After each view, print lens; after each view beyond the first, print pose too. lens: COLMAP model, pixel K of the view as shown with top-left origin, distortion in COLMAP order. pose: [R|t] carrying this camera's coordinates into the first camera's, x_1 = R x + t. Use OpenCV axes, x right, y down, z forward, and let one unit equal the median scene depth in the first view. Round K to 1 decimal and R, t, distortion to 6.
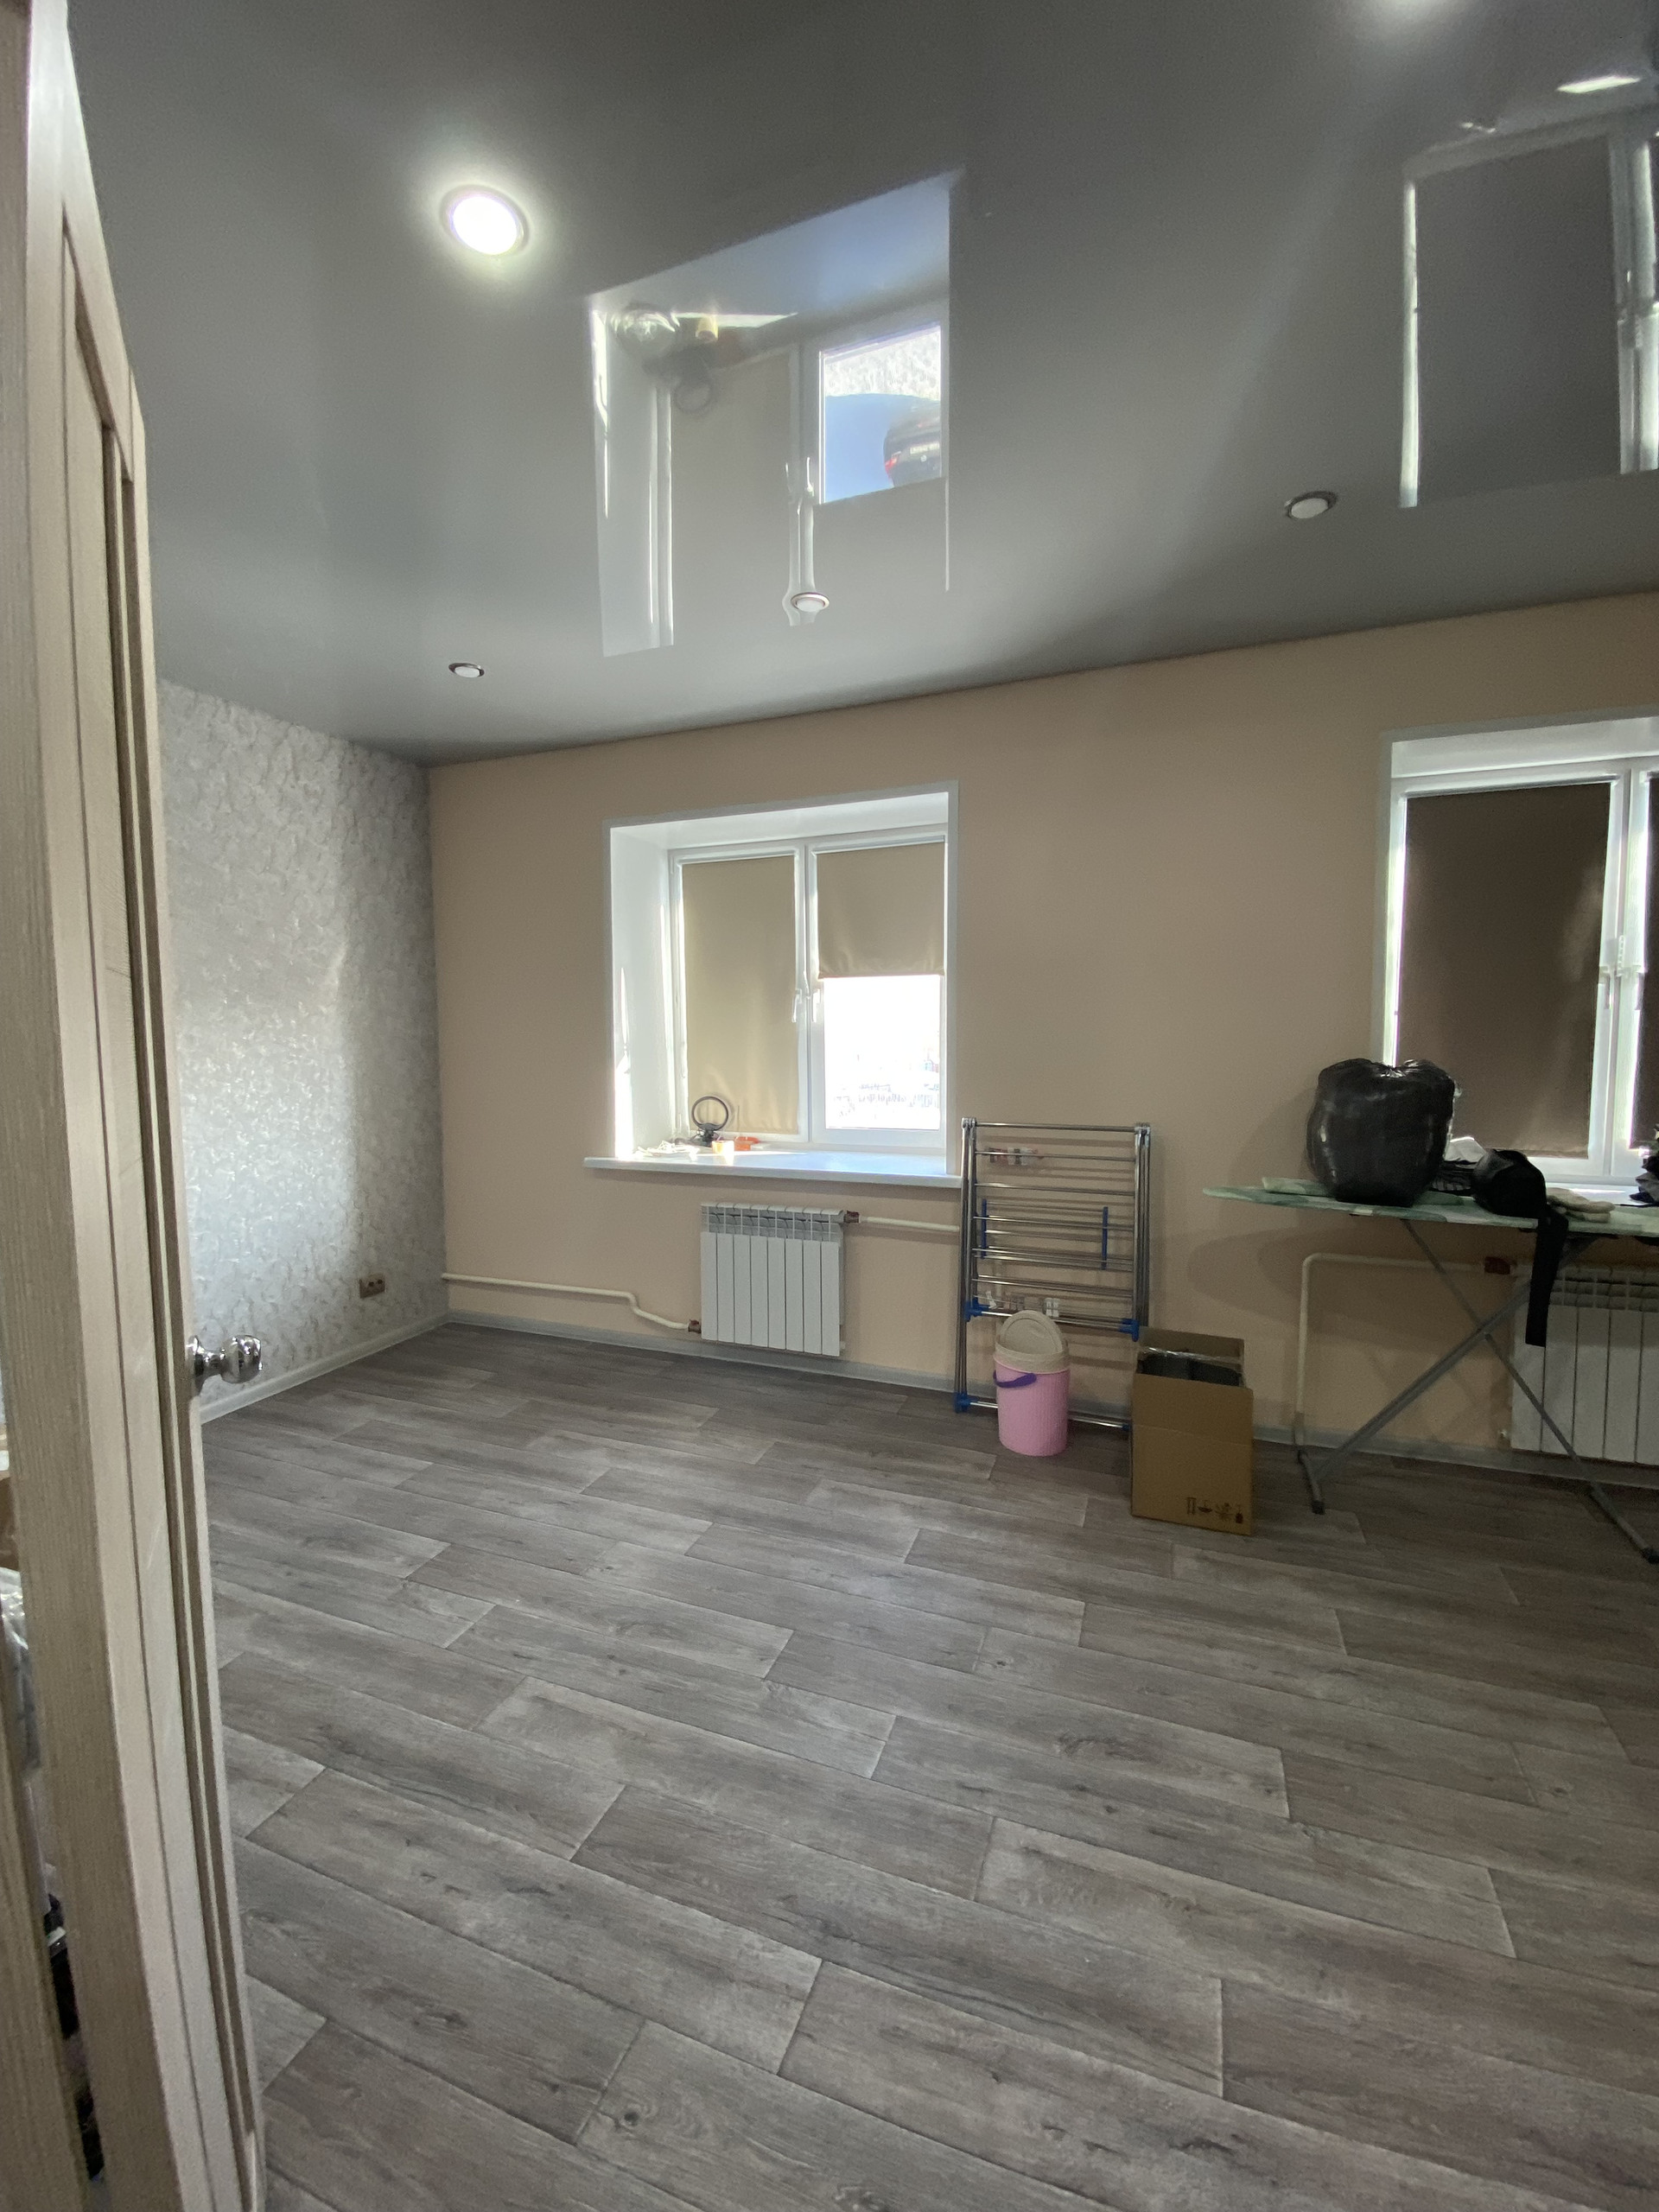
lens RADIAL K [[903.5, 0, 822.5], [0, 903.5, 1095.0], [0, 0, 1]] dist [0.024247, -0.022350]
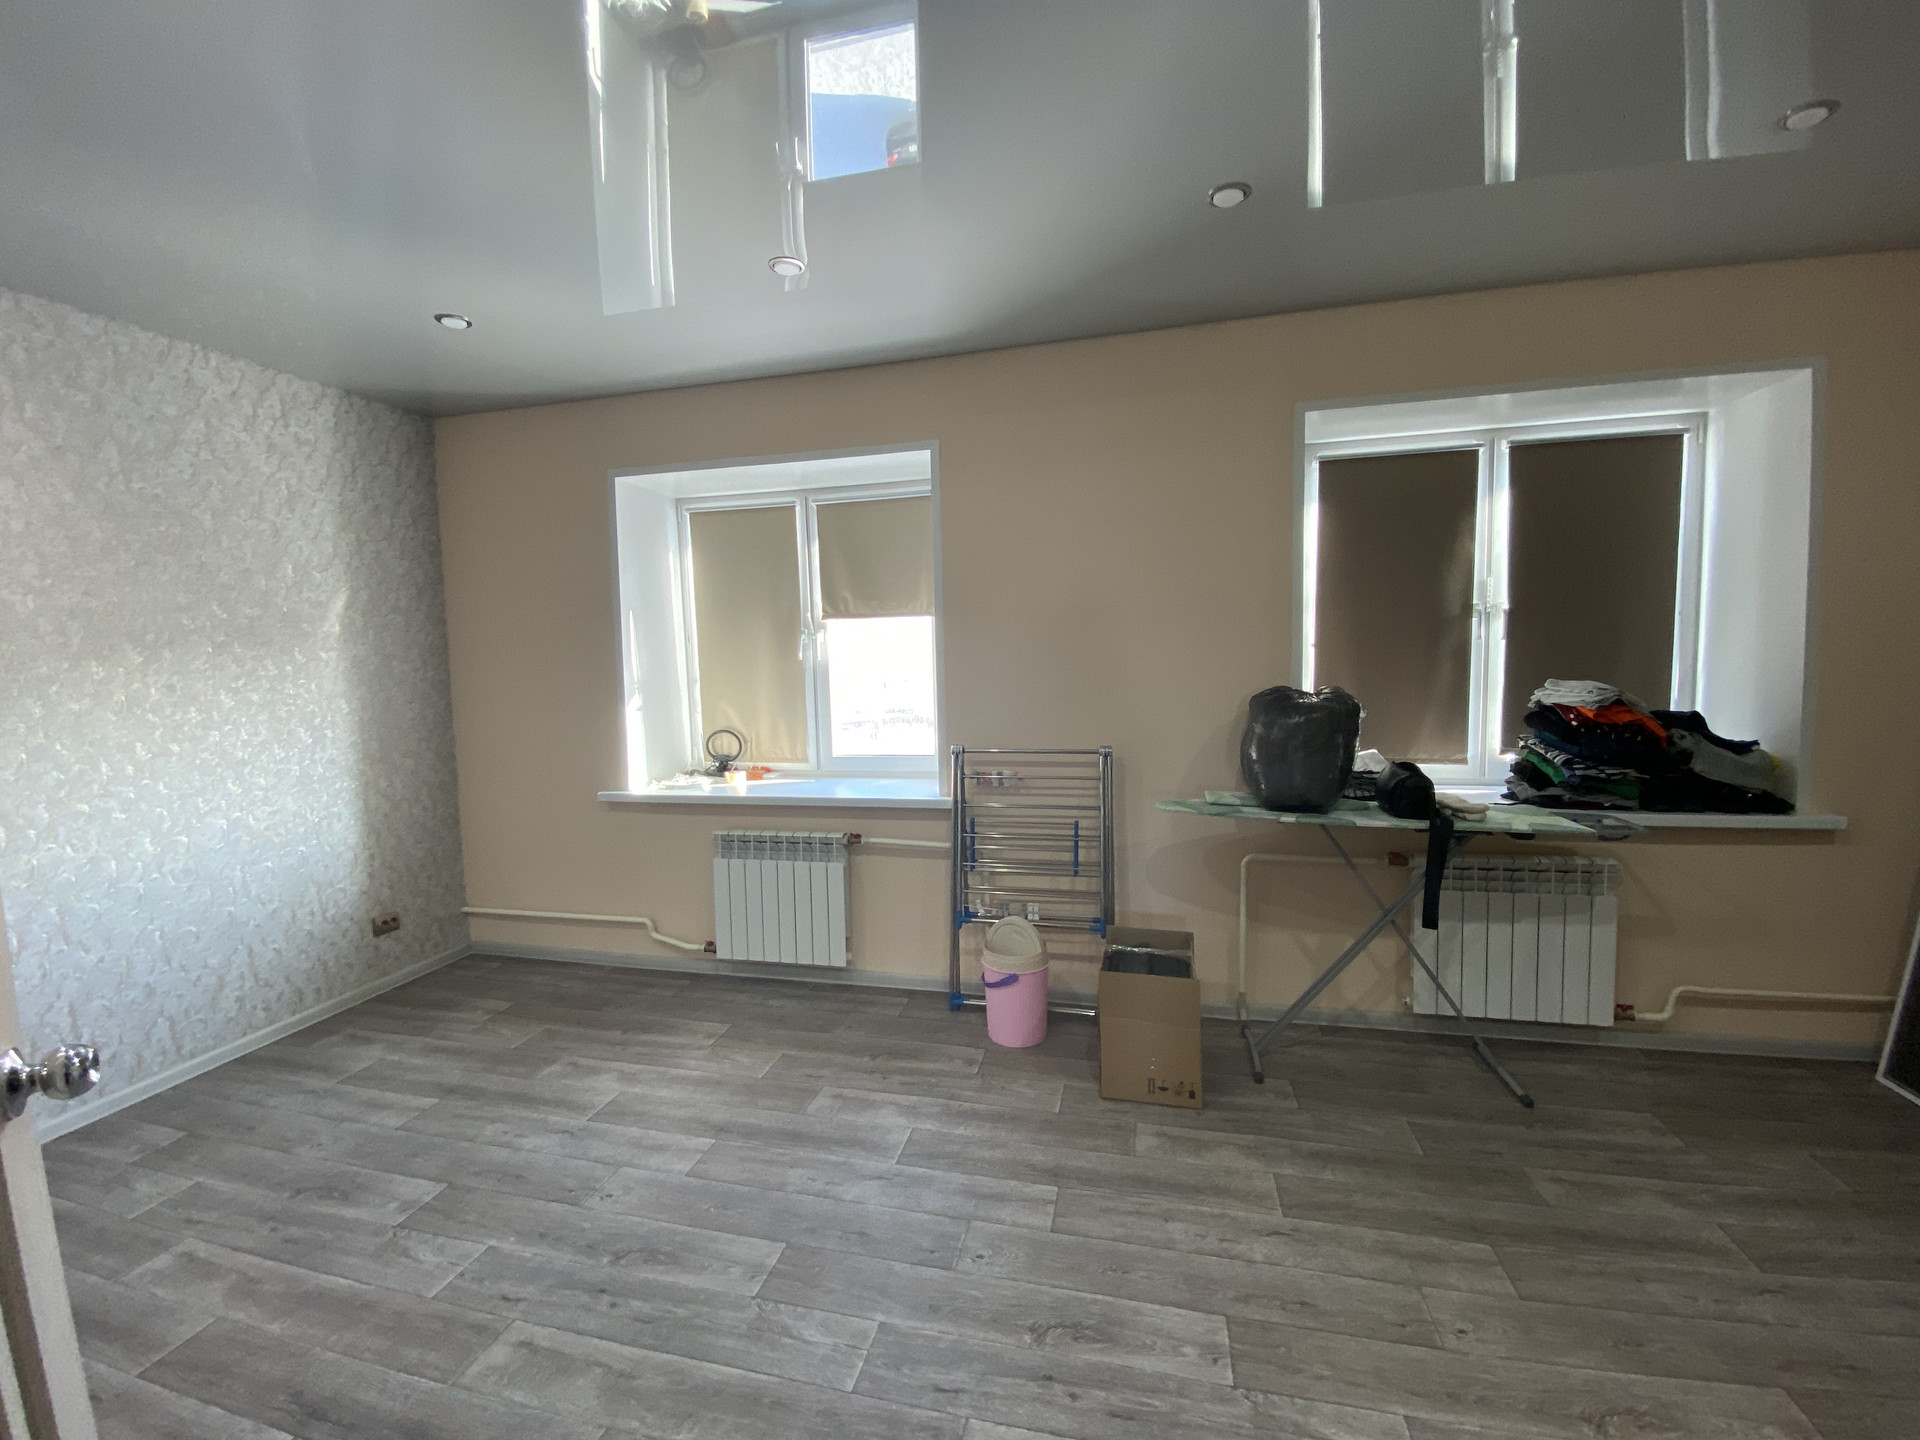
lens RADIAL K [[784.2, 0, 950.7], [0, 784.2, 721.6], [0, 0, 1]] dist [0.024247, -0.022350]
pose [[0.992235, -0.025864, 0.121661, 0.044464], [0.025174, 0.999657, 0.007202, -0.011163], [-0.121806, -0.004084, 0.992546, 0.053910]]
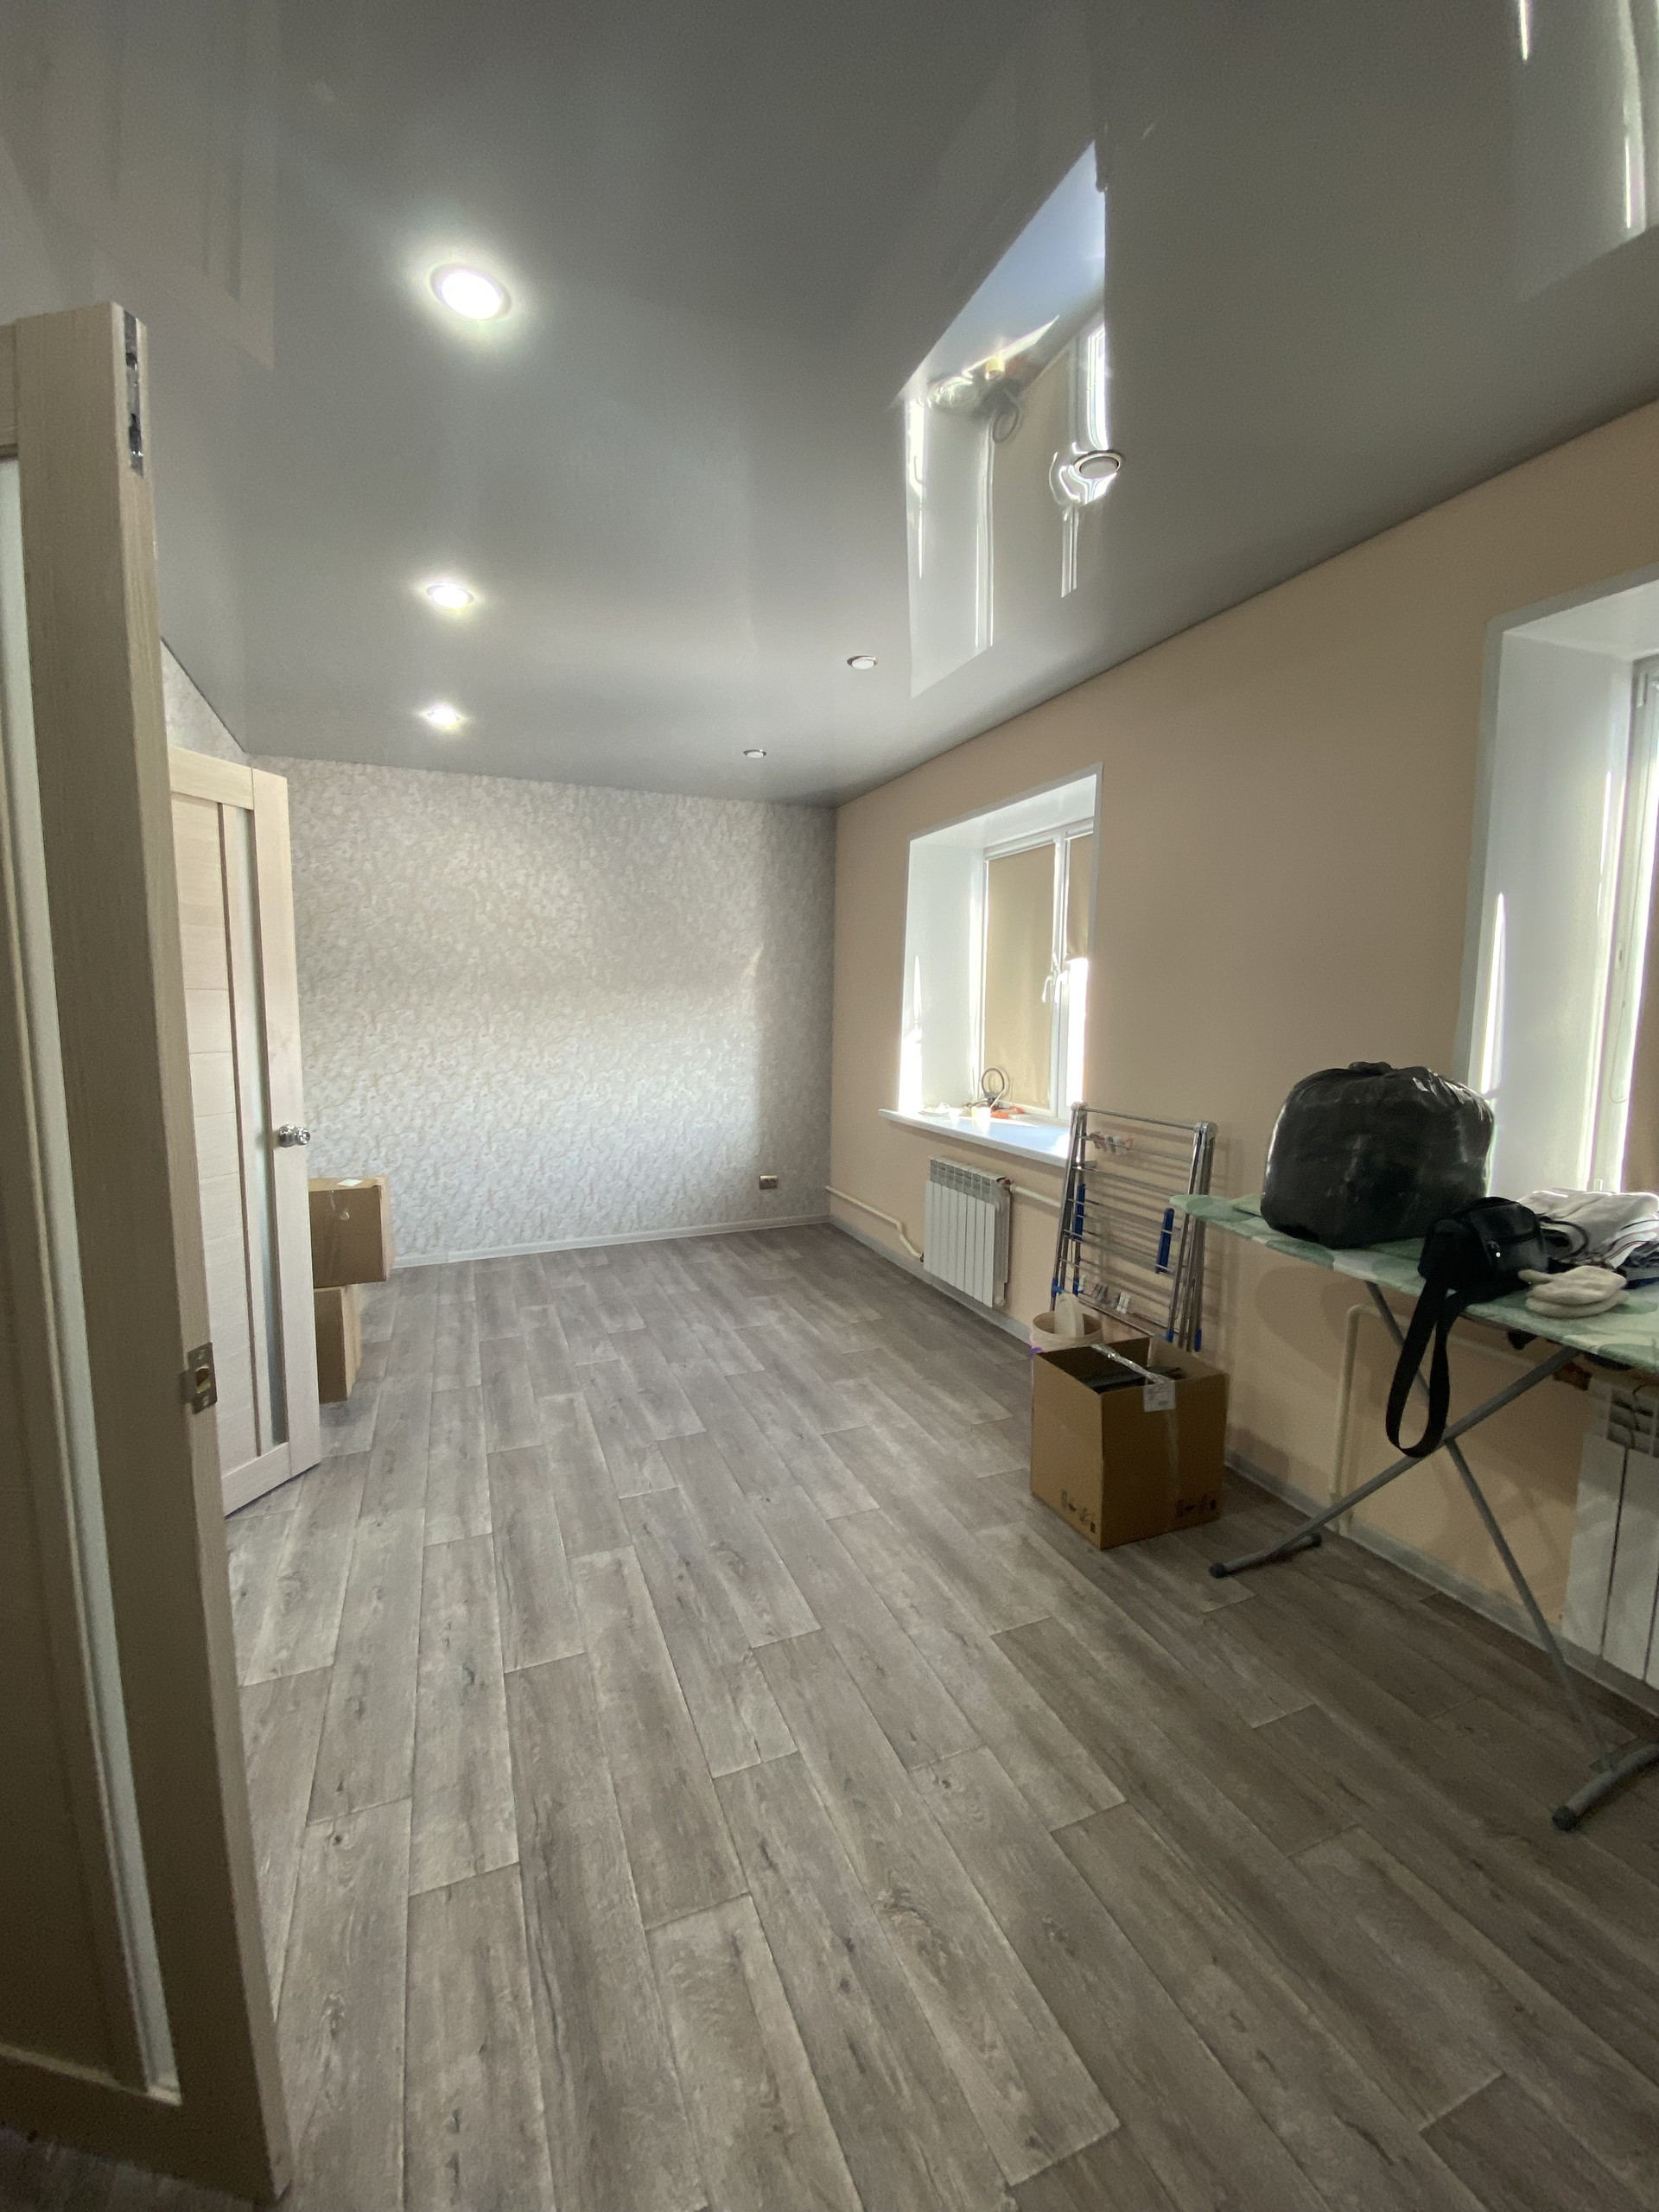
lens RADIAL K [[905.4, 0, 827.3], [0, 905.4, 1093.1], [0, 0, 1]] dist [0.055671, -0.027217]
pose [[0.684734, 0.085377, -0.723775, 0.797583], [-0.059346, 0.996348, 0.061385, -0.033736], [0.726373, 0.000921, 0.687300, 0.102480]]
